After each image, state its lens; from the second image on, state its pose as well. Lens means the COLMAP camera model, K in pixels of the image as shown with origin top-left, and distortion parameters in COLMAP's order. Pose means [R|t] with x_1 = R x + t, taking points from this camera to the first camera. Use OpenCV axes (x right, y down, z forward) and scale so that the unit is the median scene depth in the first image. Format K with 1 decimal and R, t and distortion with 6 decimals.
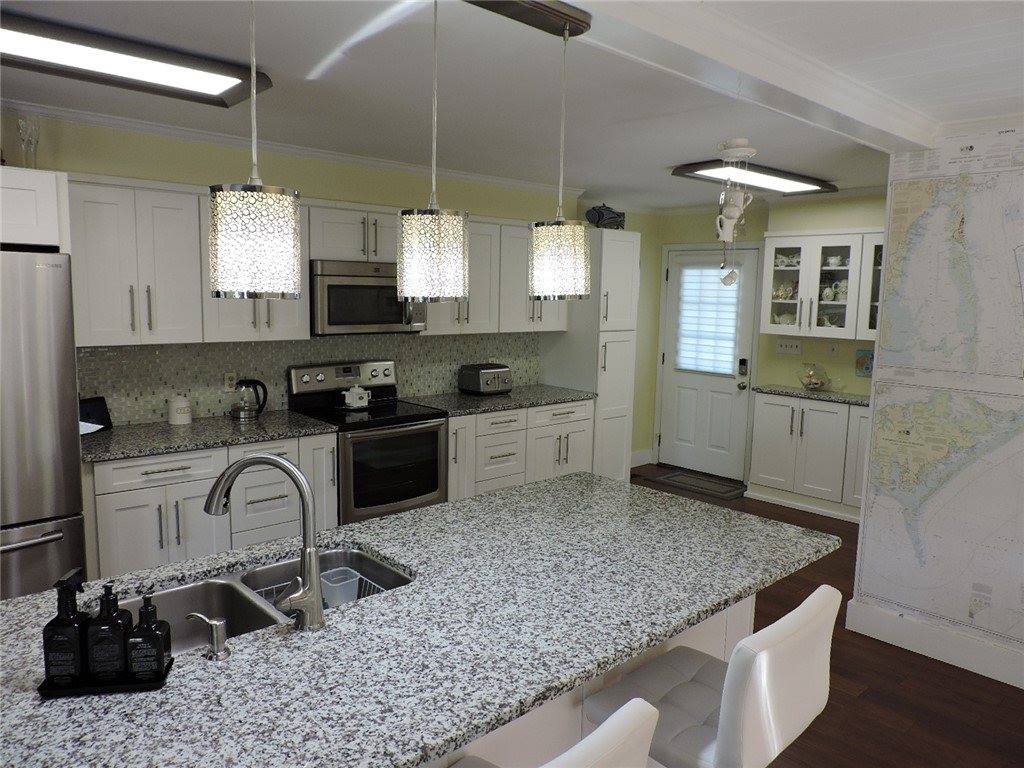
lens RADIAL K [[727.4, 0, 512.0], [0, 727.4, 384.0], [0, 0, 1]] dist [-0.023752, -0.000464]
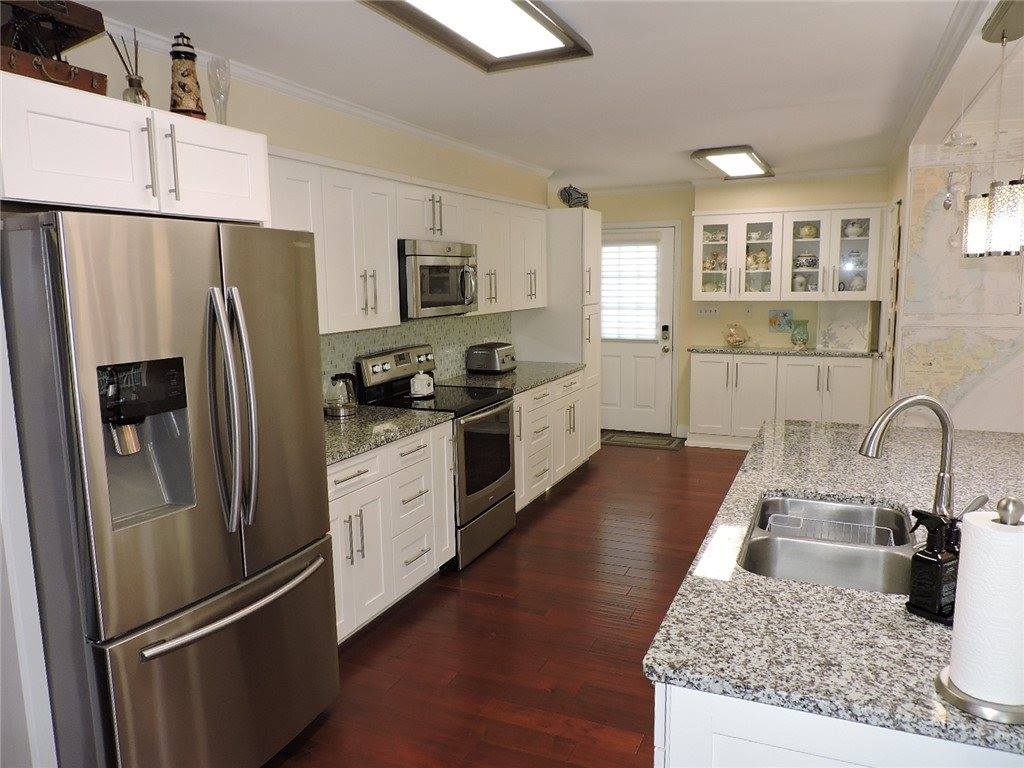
lens RADIAL K [[727.4, 0, 512.0], [0, 727.4, 384.0], [0, 0, 1]] dist [-0.023752, -0.000464]
pose [[0.916384, -0.093574, 0.389209, -0.409485], [0.086728, 0.995611, 0.035167, -0.004744], [-0.390791, 0.001529, 0.920478, 0.066338]]
